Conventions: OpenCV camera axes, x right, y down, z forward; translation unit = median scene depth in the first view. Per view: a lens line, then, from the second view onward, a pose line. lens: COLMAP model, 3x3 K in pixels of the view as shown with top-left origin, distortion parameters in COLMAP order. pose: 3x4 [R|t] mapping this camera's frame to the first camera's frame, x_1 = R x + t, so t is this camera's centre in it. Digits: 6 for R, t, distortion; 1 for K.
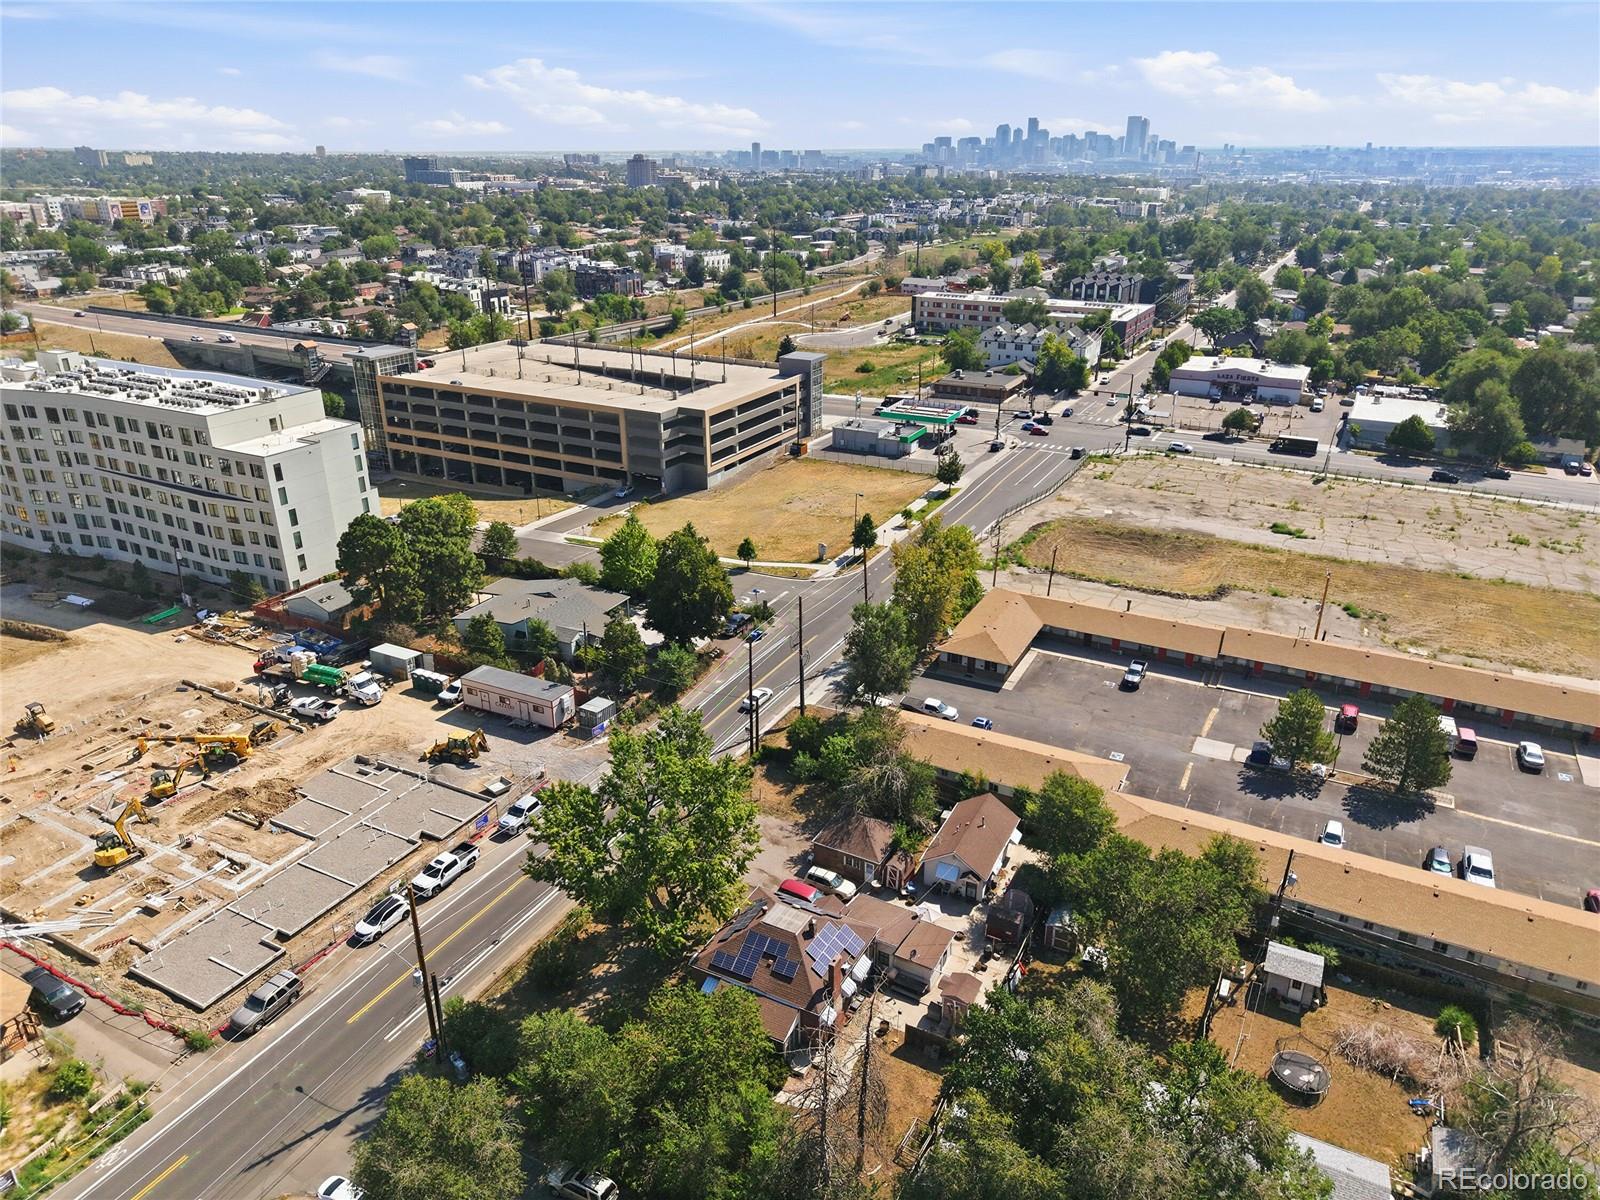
lens RADIAL K [[1063.2, 0, 804.7], [0, 1063.2, 616.9], [0, 0, 1]] dist [0.027656, -0.025451]
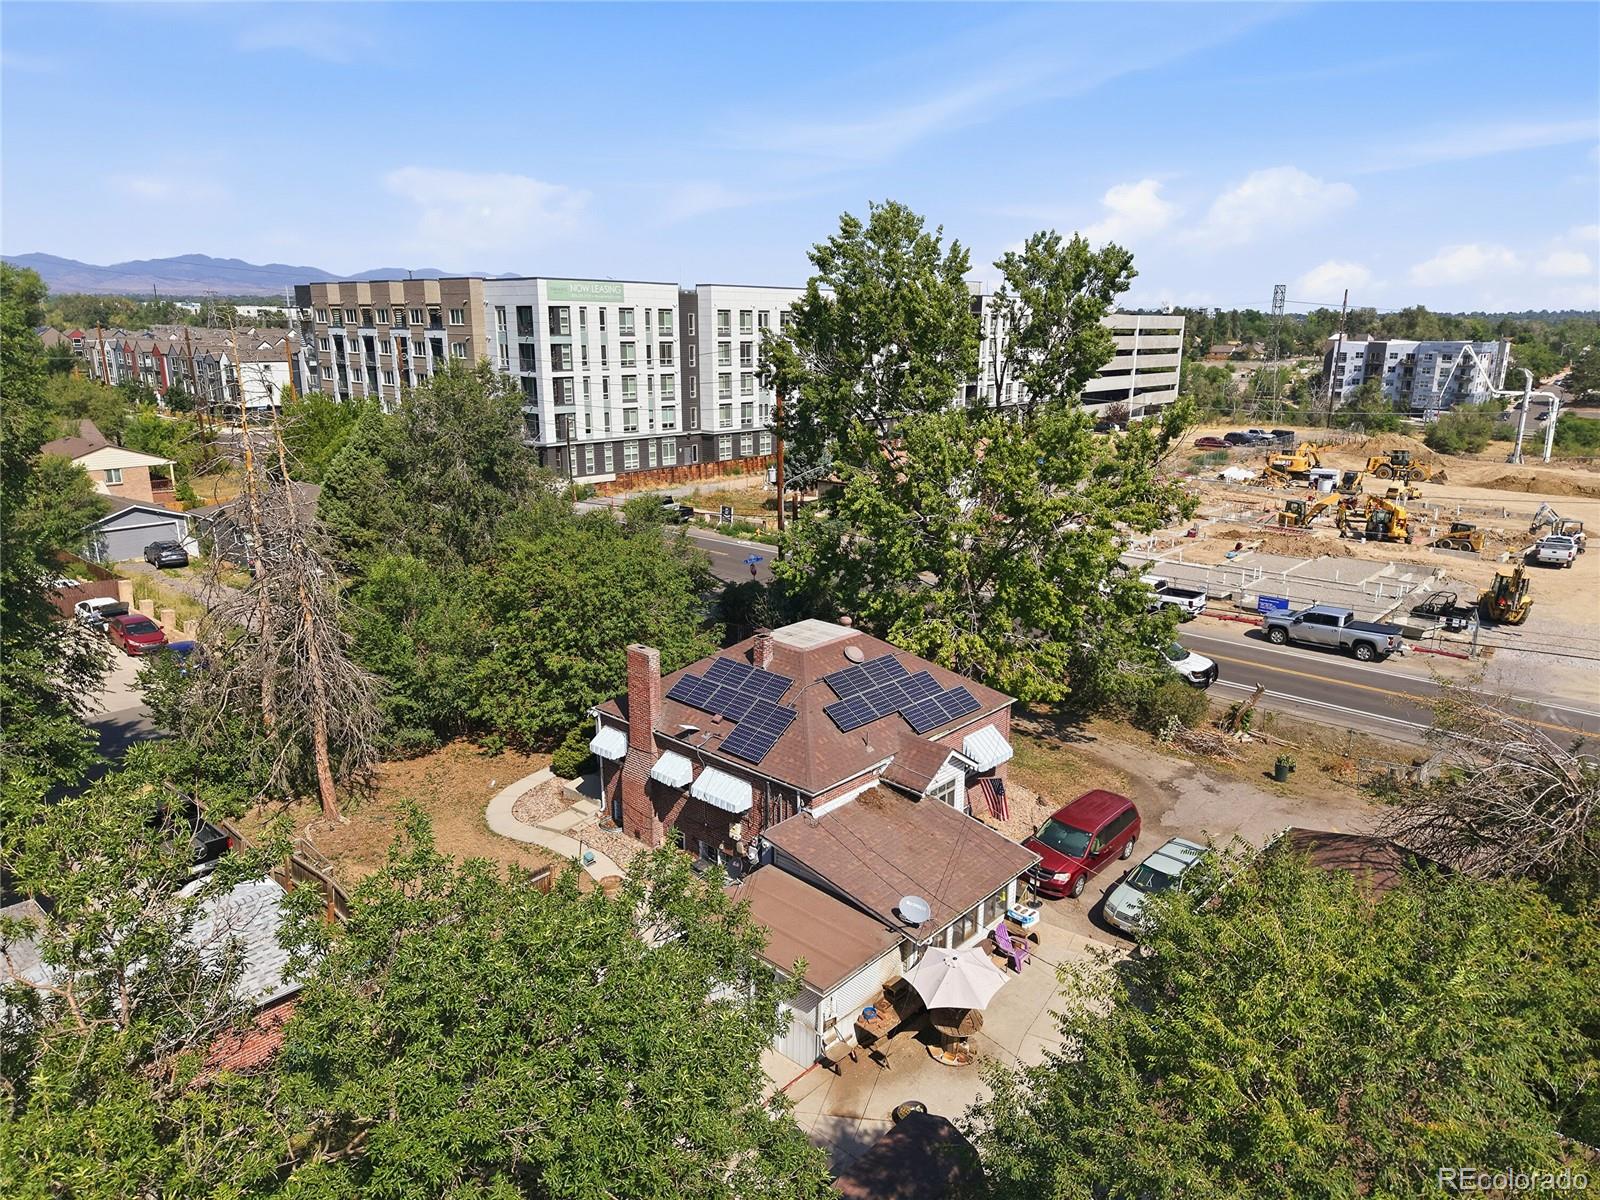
lens RADIAL K [[1063.2, 0, 805.9], [0, 1063.2, 615.4], [0, 0, 1]] dist [0.027656, -0.025451]
pose [[-0.244743, 0.254259, -0.935657, 0.239194], [-0.396620, 0.854320, 0.335901, 0.072923], [0.884756, 0.453310, -0.108245, 0.613458]]
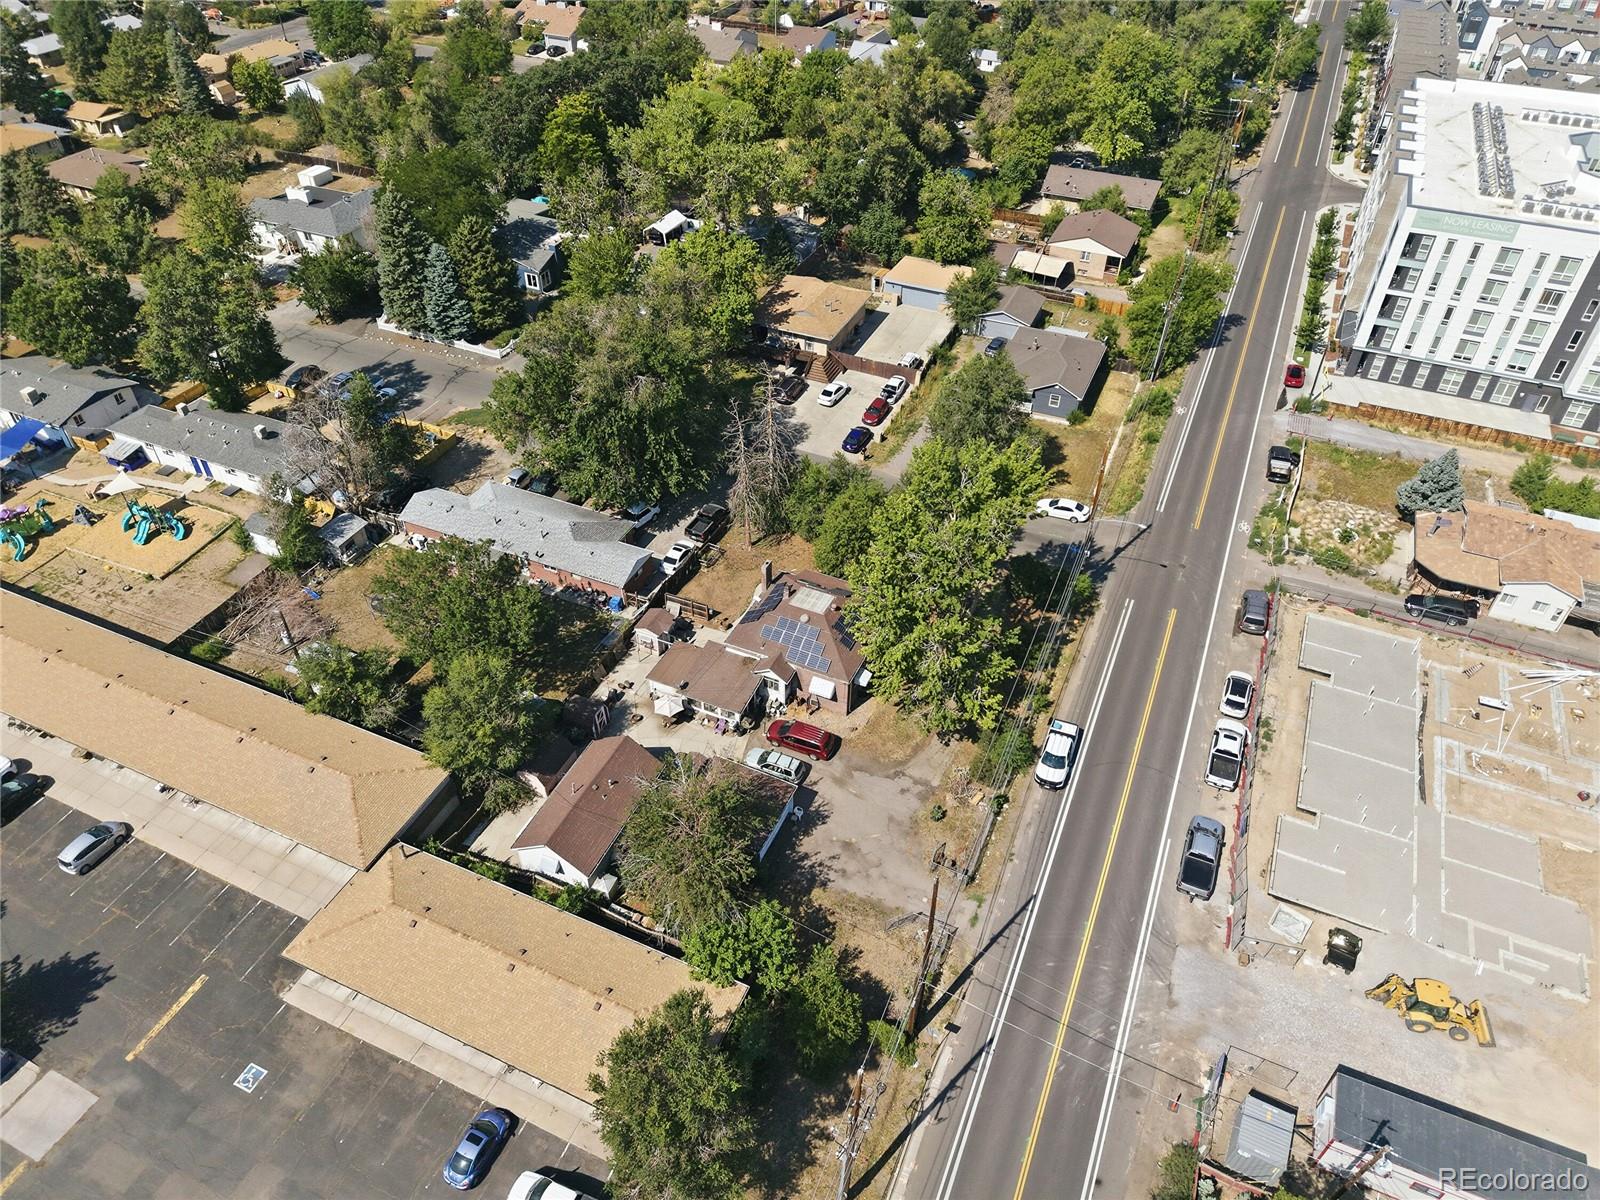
lens RADIAL K [[1063.2, 0, 812.4], [0, 1063.2, 603.6], [0, 0, 1]] dist [0.027656, -0.025451]
pose [[-0.997686, 0.031359, -0.060326, 0.027575], [-0.041020, 0.429964, 0.901914, -0.392136], [0.054221, 0.902301, -0.427683, 0.854449]]
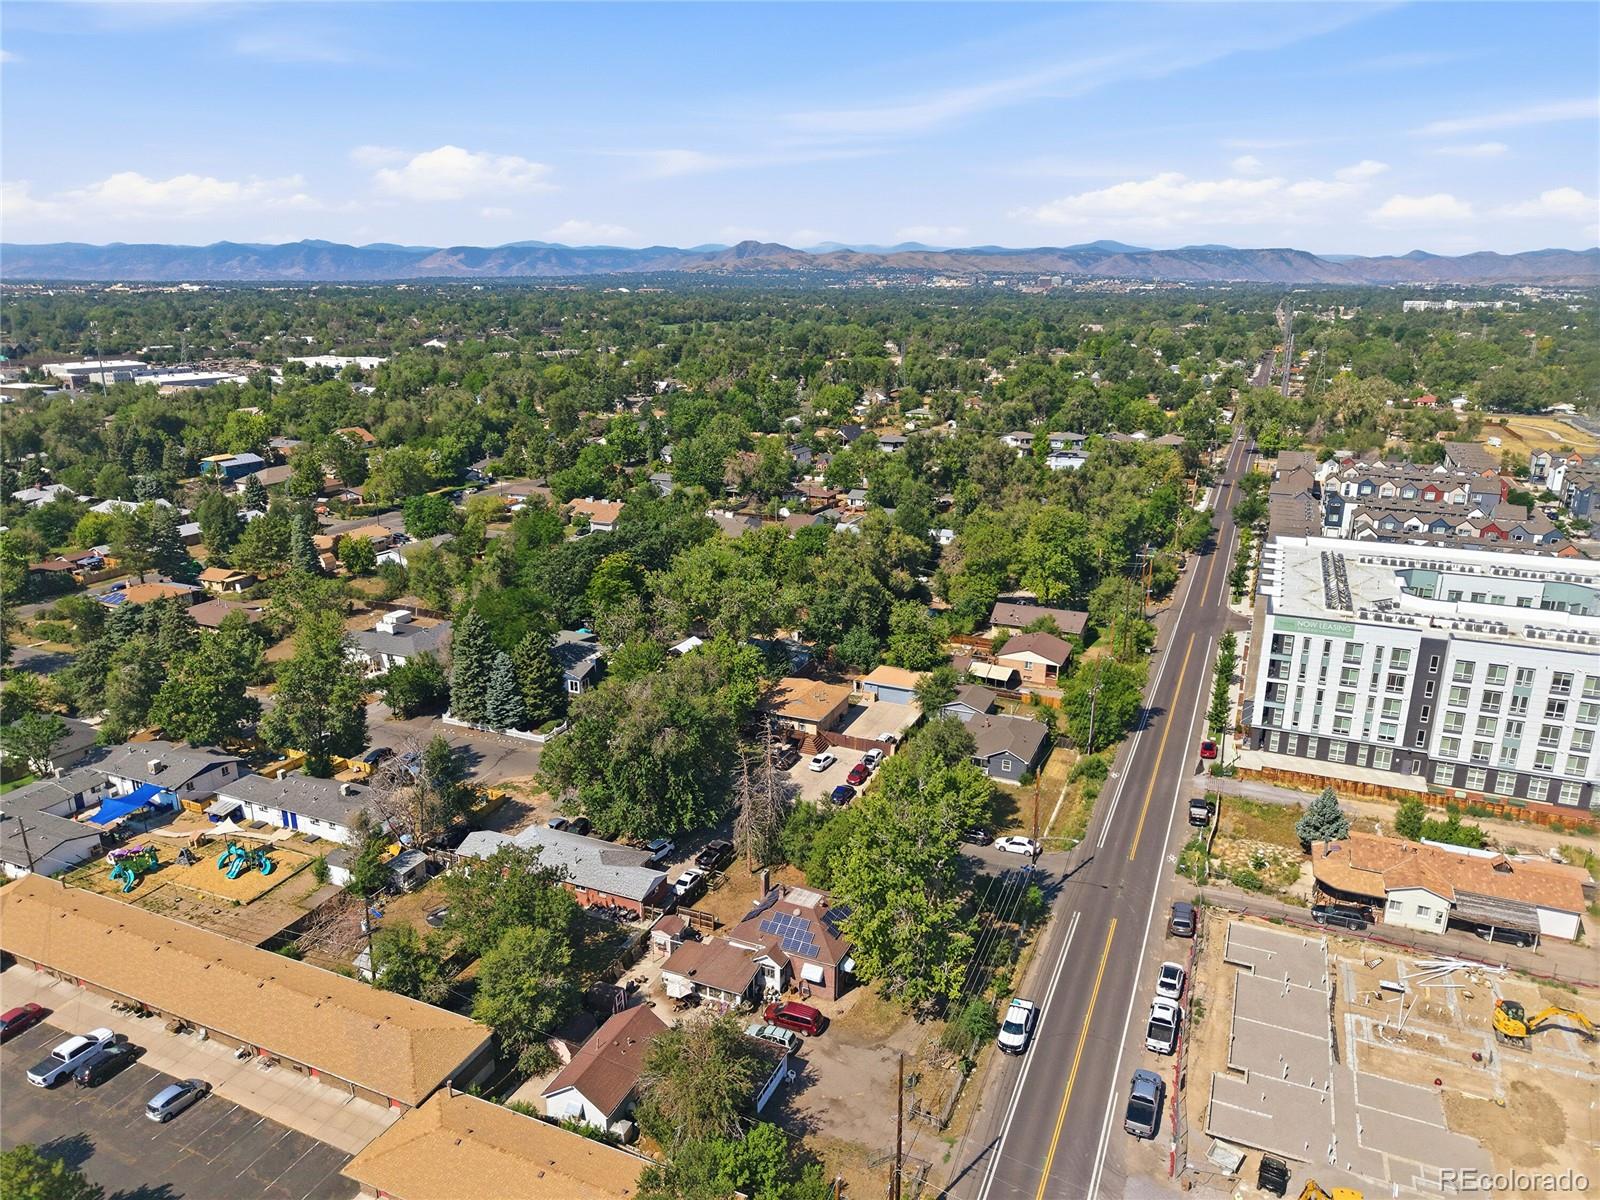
lens RADIAL K [[1063.2, 0, 813.0], [0, 1063.2, 602.9], [0, 0, 1]] dist [0.027656, -0.025451]
pose [[-0.997357, 0.011258, -0.071779, 0.034503], [-0.037380, 0.767639, 0.639791, -0.466464], [0.062304, 0.640783, -0.765190, 1.023320]]
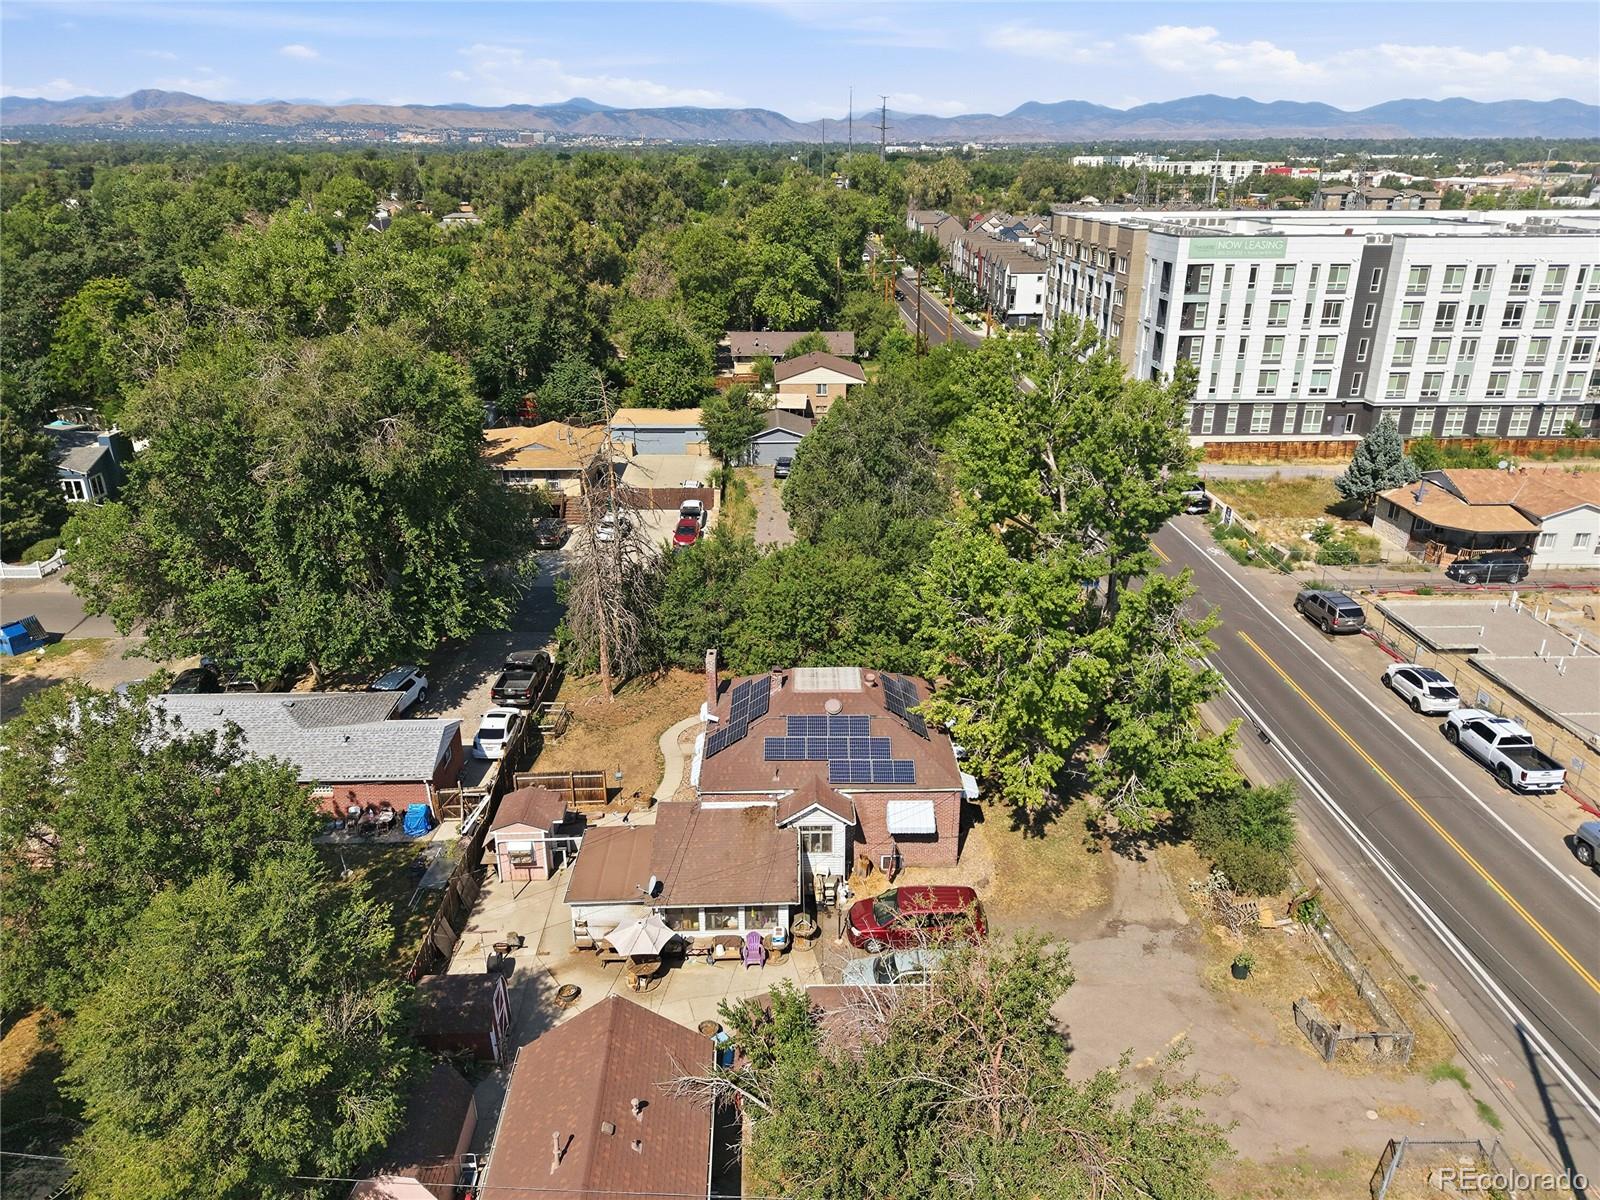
lens RADIAL K [[1098.3, 0, 806.8], [0, 1098.3, 610.6], [0, 0, 1]] dist [0.035475, -0.042308]
pose [[-0.872603, 0.183311, -0.452726, 0.152373], [-0.197644, 0.715103, 0.670496, -0.086470], [0.446655, 0.674555, -0.587771, 0.777888]]
